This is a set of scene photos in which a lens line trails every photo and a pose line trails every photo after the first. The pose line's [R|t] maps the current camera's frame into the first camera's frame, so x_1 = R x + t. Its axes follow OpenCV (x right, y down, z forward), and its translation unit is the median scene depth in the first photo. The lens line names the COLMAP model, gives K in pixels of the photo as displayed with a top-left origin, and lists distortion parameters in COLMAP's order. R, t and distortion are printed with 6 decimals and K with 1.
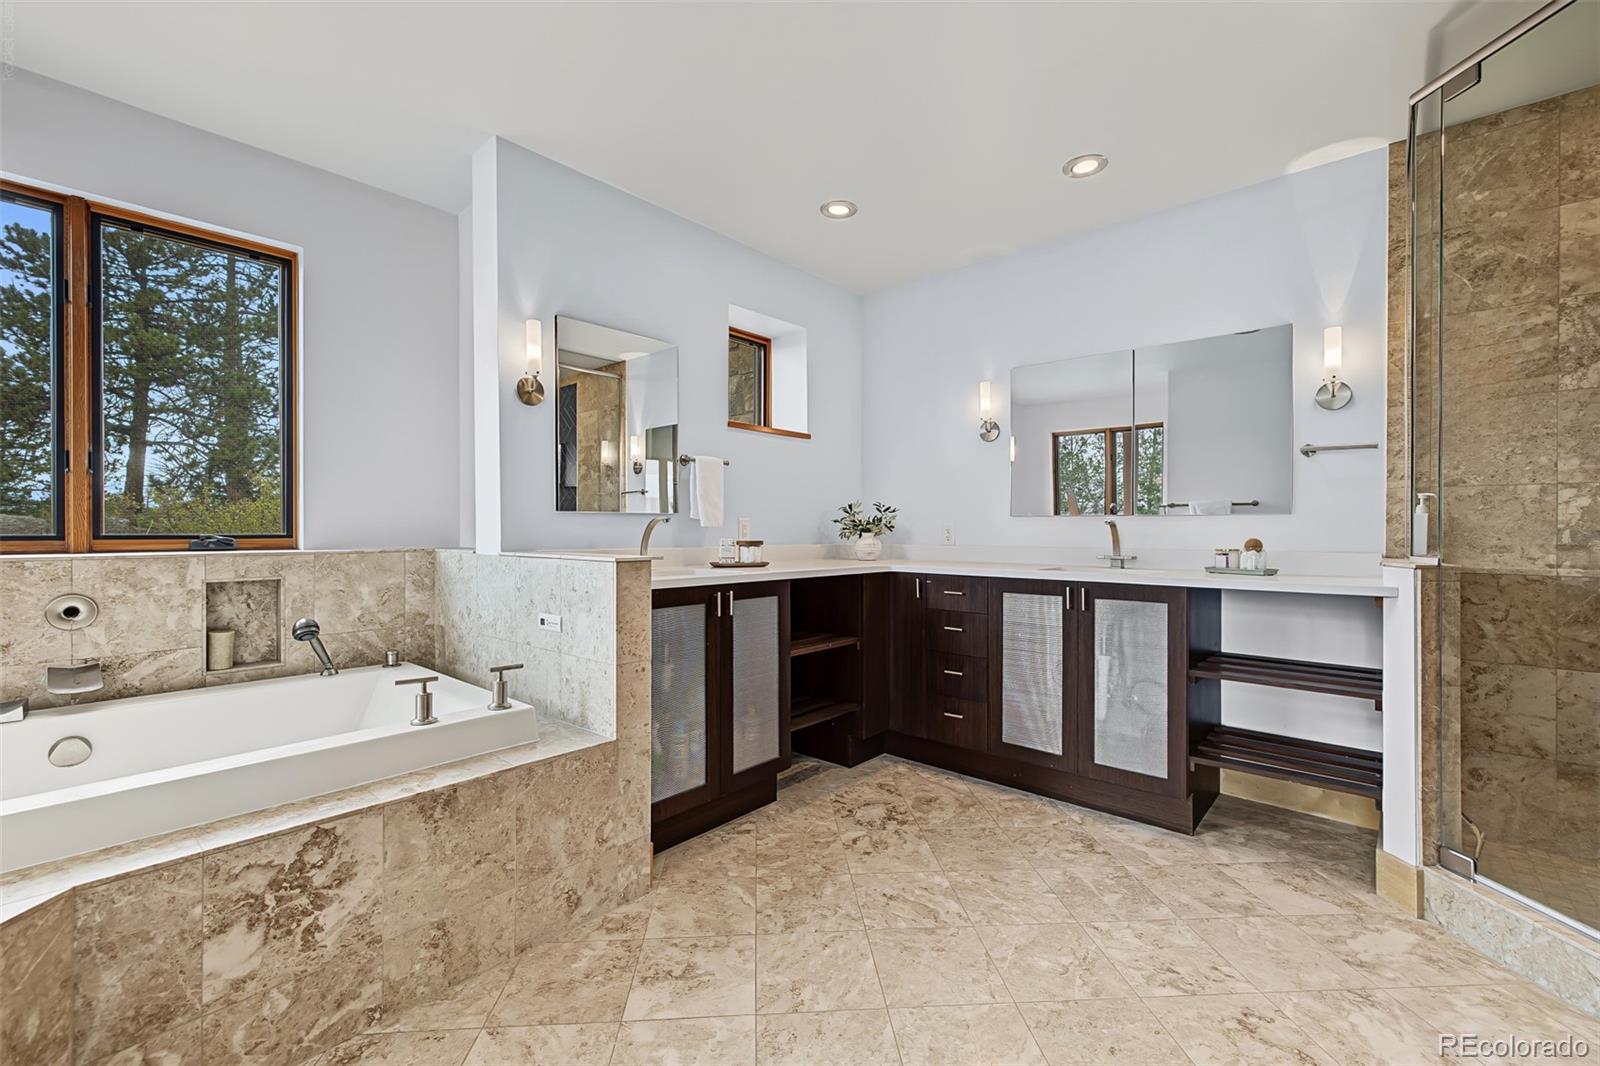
lens RADIAL K [[683.0, 0, 805.0], [0, 683.0, 537.3], [0, 0, 1]] dist [0.002052, -0.000081]
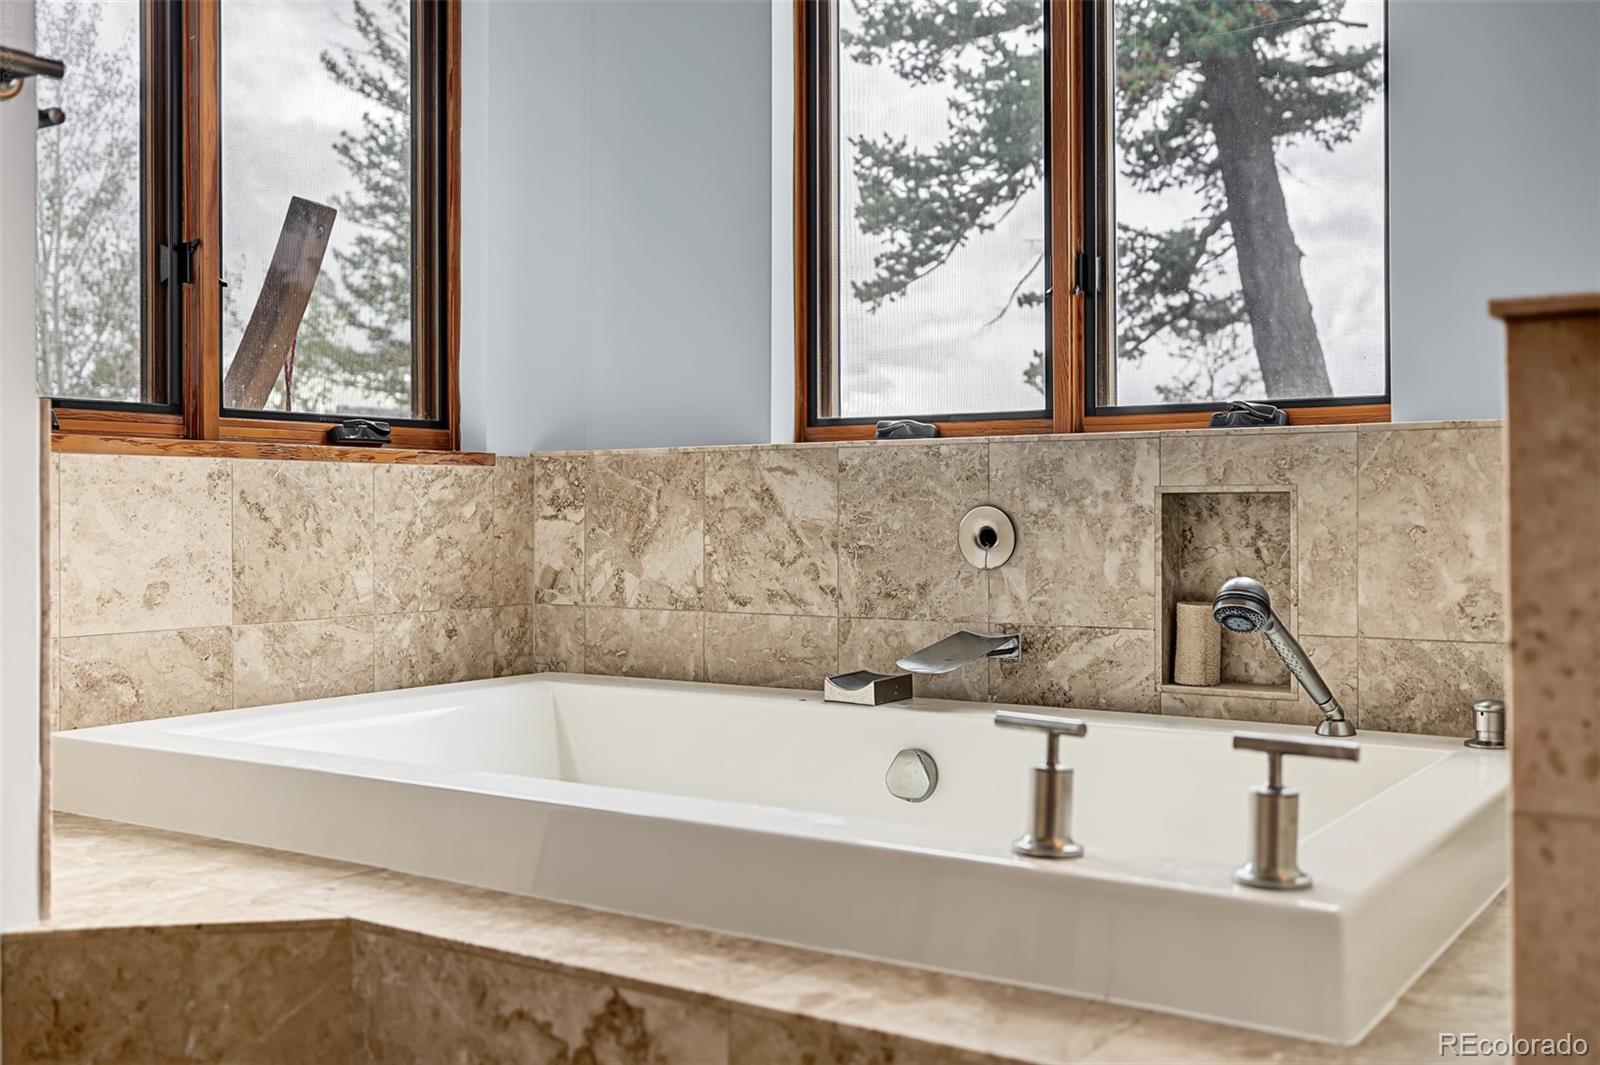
lens RADIAL K [[1549.3, 0, 801.1], [0, 1549.3, 529.2], [0, 0, 1]] dist [-0.008366, 0.000000]
pose [[0.129155, 0.009846, -0.991576, 0.151456], [-0.010215, 0.999911, 0.008598, 0.088764], [0.991572, 0.009018, 0.129244, 0.650590]]
